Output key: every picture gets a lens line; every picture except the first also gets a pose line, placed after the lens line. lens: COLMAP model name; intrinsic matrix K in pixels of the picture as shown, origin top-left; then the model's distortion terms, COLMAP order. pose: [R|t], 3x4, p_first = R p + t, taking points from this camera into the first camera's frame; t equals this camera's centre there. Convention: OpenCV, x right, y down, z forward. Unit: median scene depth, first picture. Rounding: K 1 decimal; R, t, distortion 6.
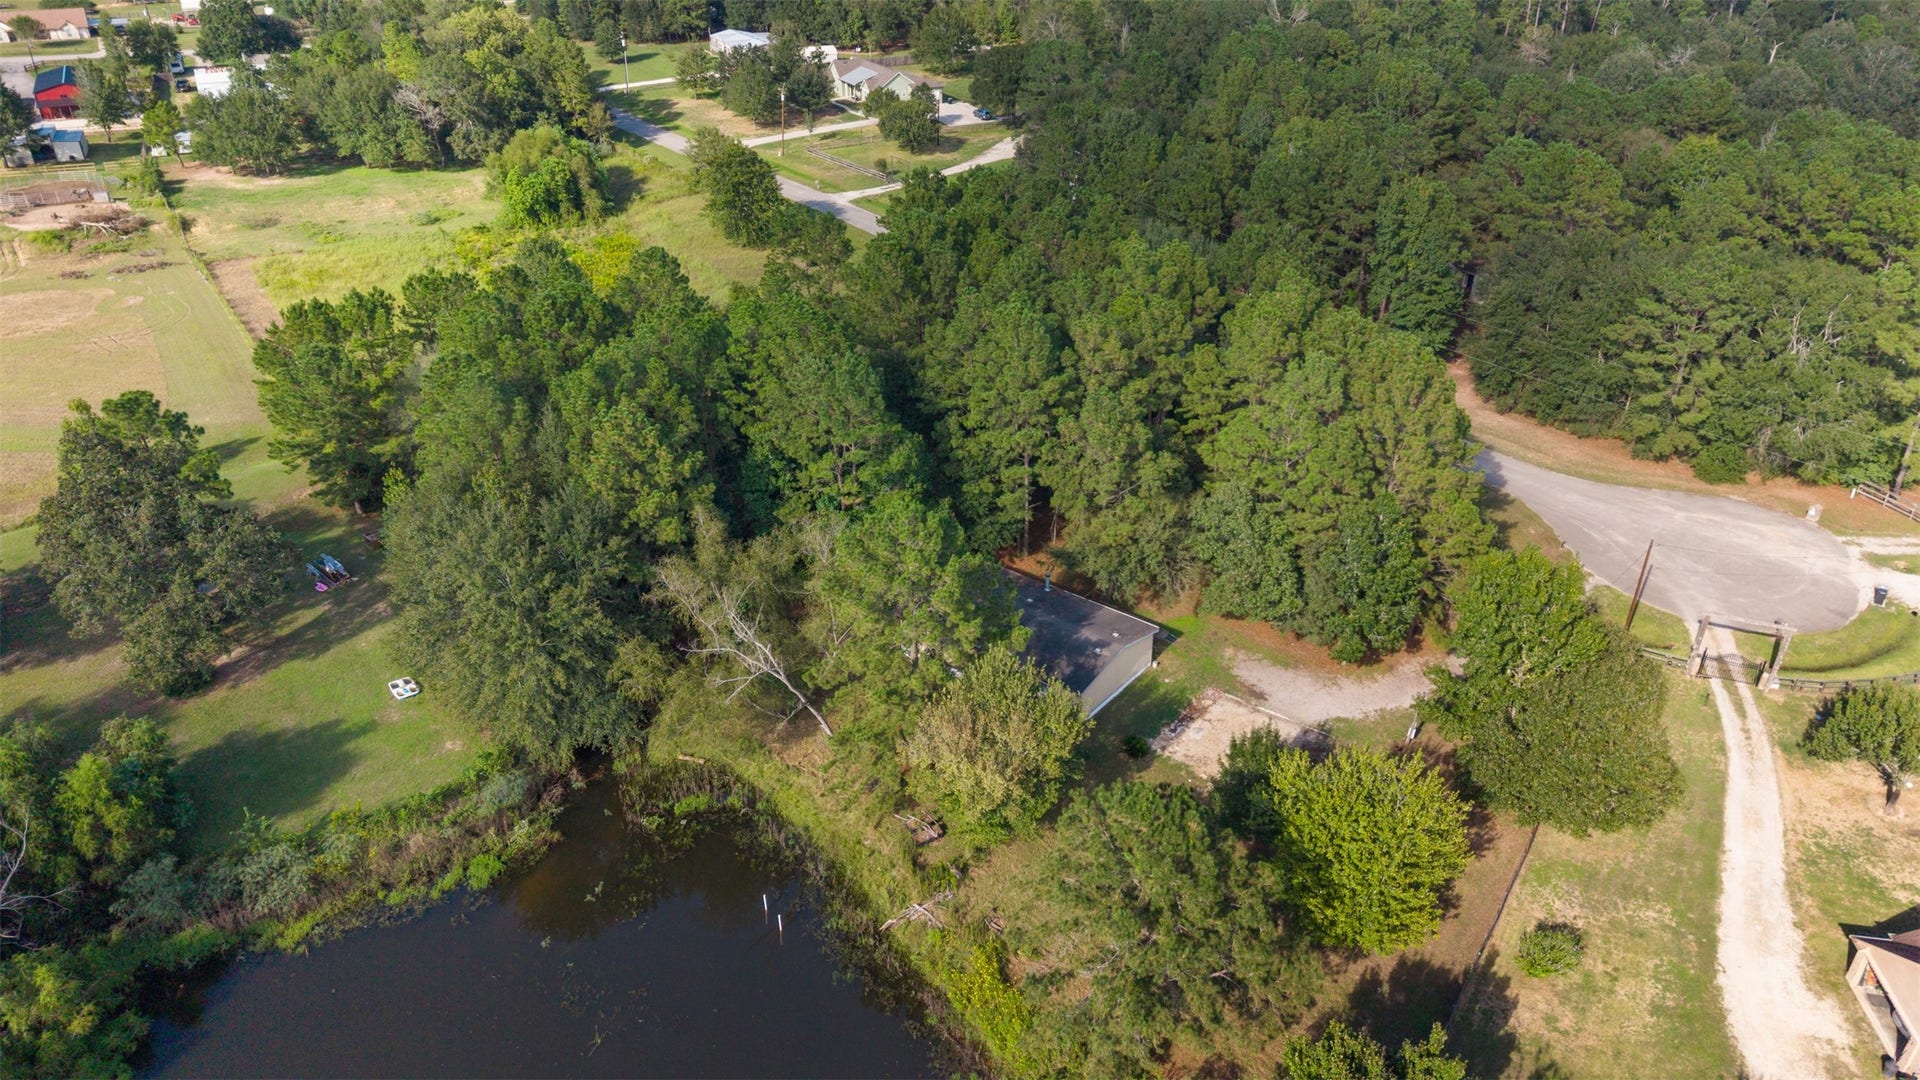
lens RADIAL K [[1267.5, 0, 960.0], [0, 1267.5, 540.0], [0, 0, 1]] dist [0.057225, -0.076121]
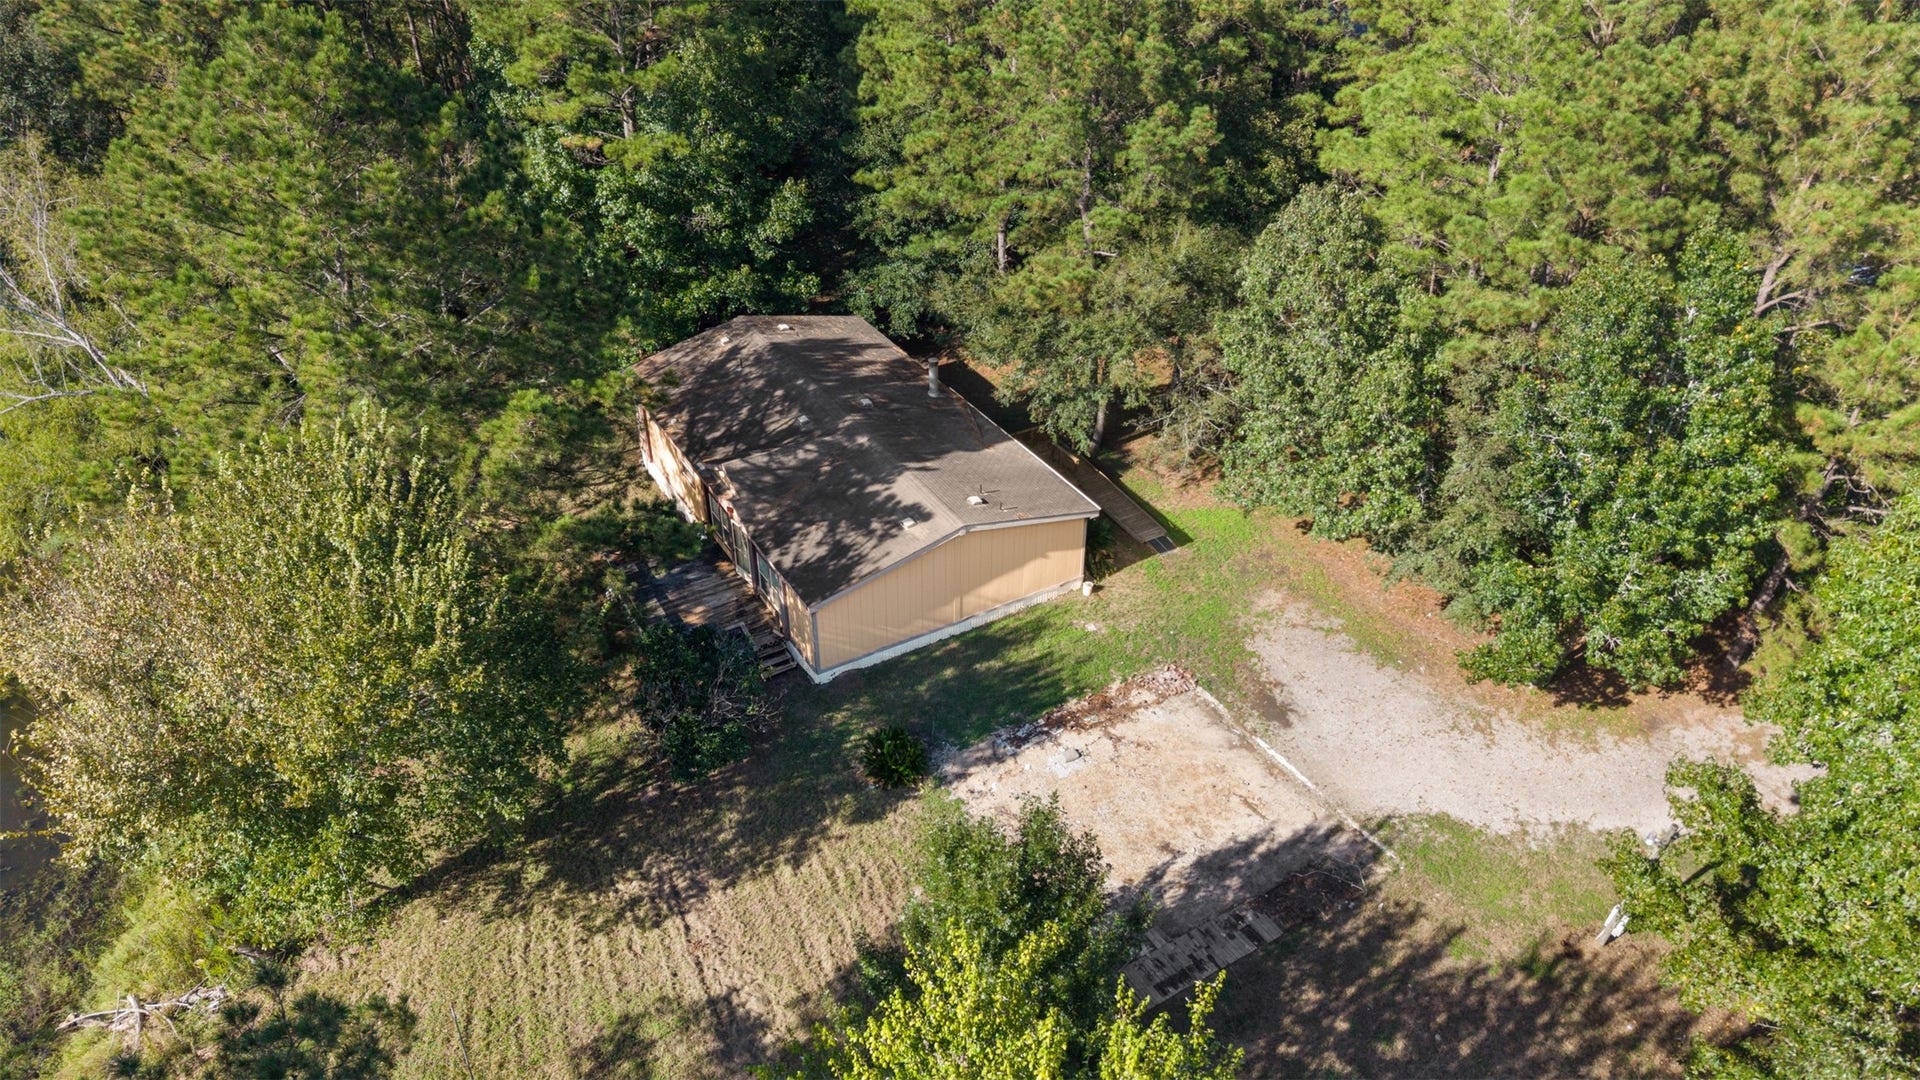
lens RADIAL K [[1267.5, 0, 960.0], [0, 1267.5, 540.0], [0, 0, 1]] dist [0.057225, -0.076121]
pose [[0.926472, 0.207483, -0.314007, 0.265689], [-0.180614, 0.977074, 0.112713, 0.040115], [0.330194, -0.047711, 0.942707, 0.590703]]
